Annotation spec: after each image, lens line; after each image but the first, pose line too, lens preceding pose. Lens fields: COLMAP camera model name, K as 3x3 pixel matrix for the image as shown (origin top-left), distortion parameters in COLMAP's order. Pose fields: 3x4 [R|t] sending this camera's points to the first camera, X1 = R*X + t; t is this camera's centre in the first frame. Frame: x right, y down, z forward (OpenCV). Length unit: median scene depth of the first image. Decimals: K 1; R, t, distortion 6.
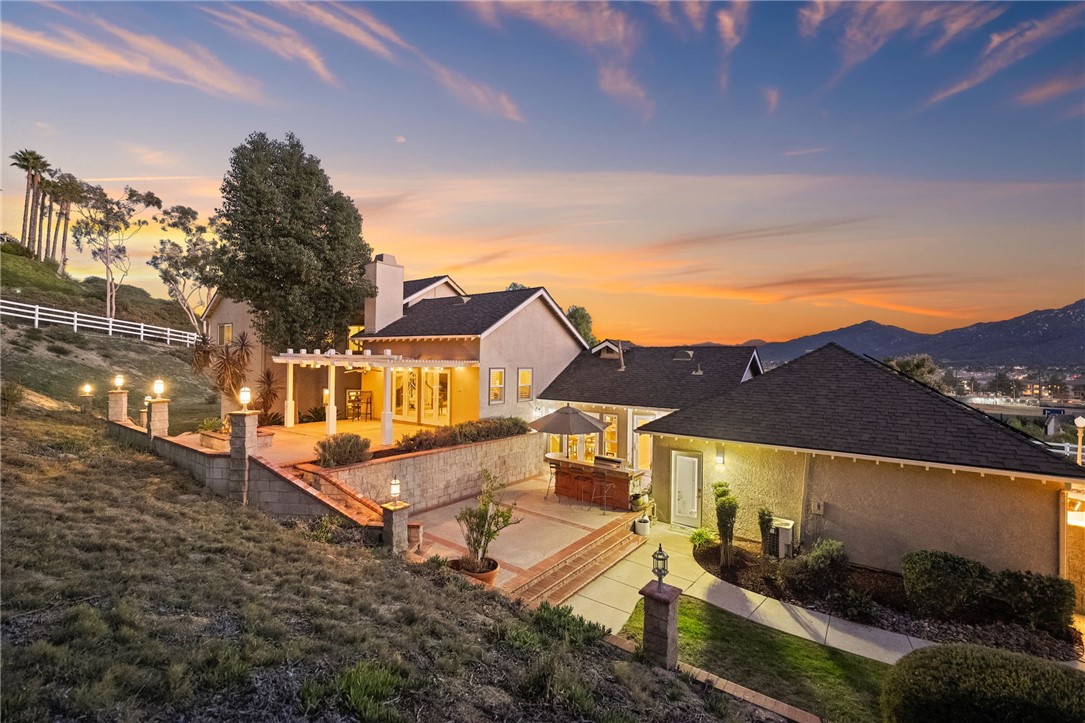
lens RADIAL K [[453.2, 0, 543.9], [0, 453.2, 362.1], [0, 0, 1]] dist [-0.000274, 0.000016]
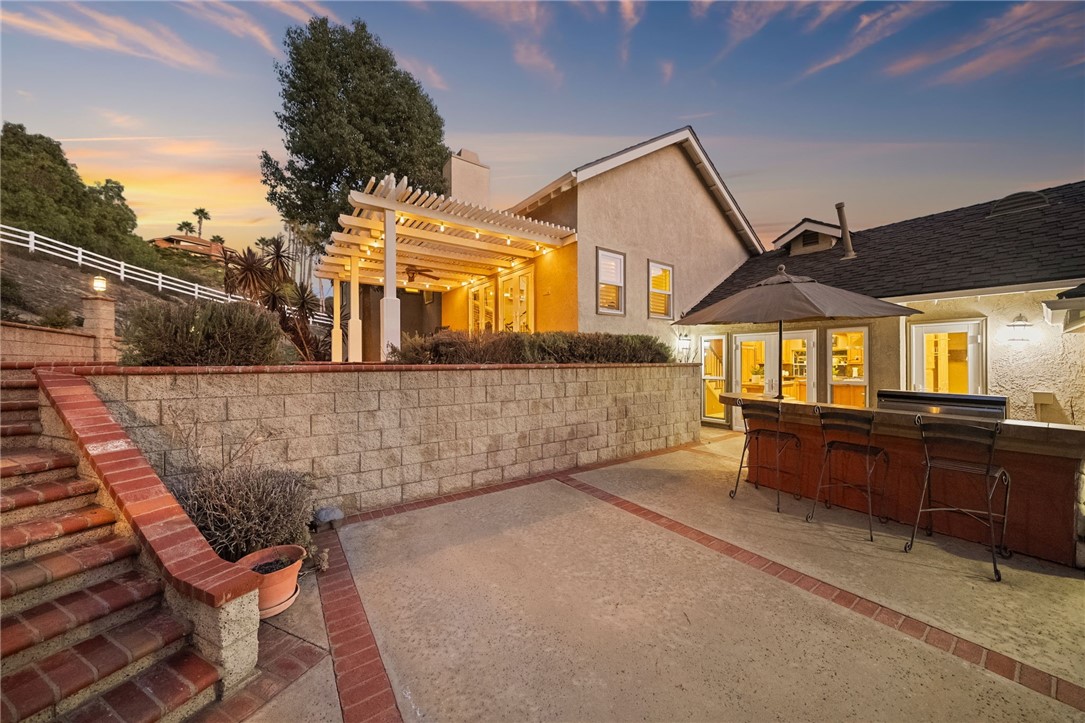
lens RADIAL K [[374.6, 0, 543.8], [0, 374.6, 361.3], [0, 0, 1]] dist [-0.000557, -0.000034]
pose [[0.951215, -0.017641, -0.308024, -0.044666], [0.017323, 0.999843, -0.003767, 0.164138], [0.308042, -0.001753, 0.951371, 0.572600]]
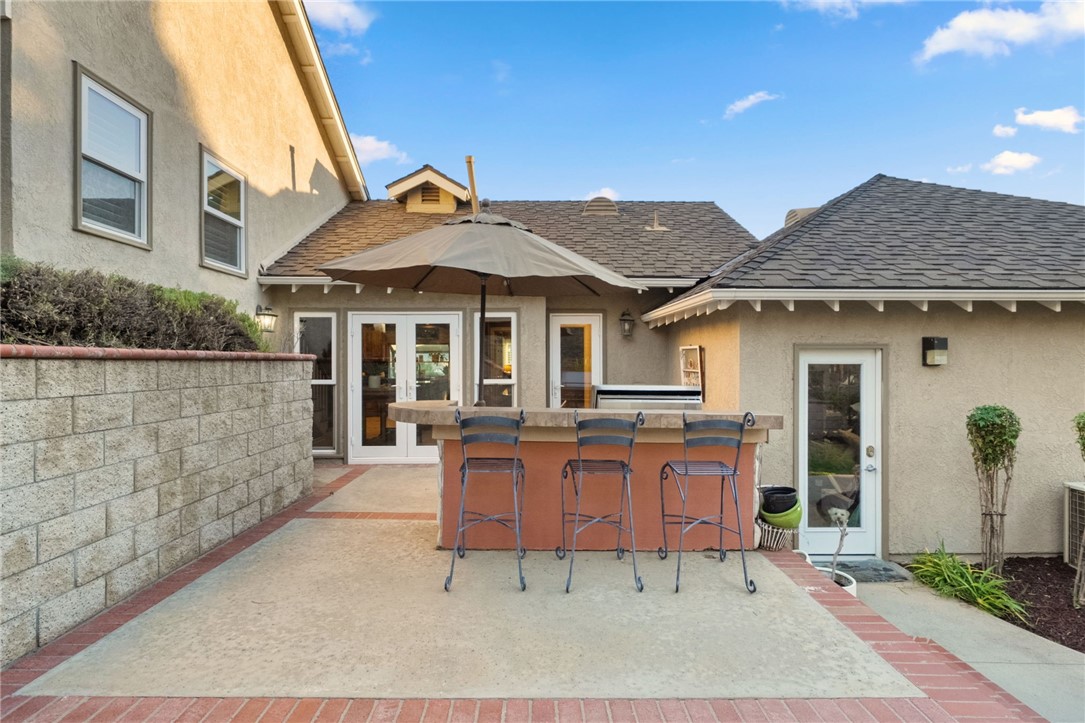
lens RADIAL K [[522.9, 0, 542.7], [0, 522.9, 358.8], [0, 0, 1]] dist [0.003761, -0.000400]
pose [[0.795187, -0.012146, 0.606243, -0.100816], [0.011310, 0.999923, 0.005199, 0.171145], [-0.606259, 0.002722, 0.795263, 0.691805]]
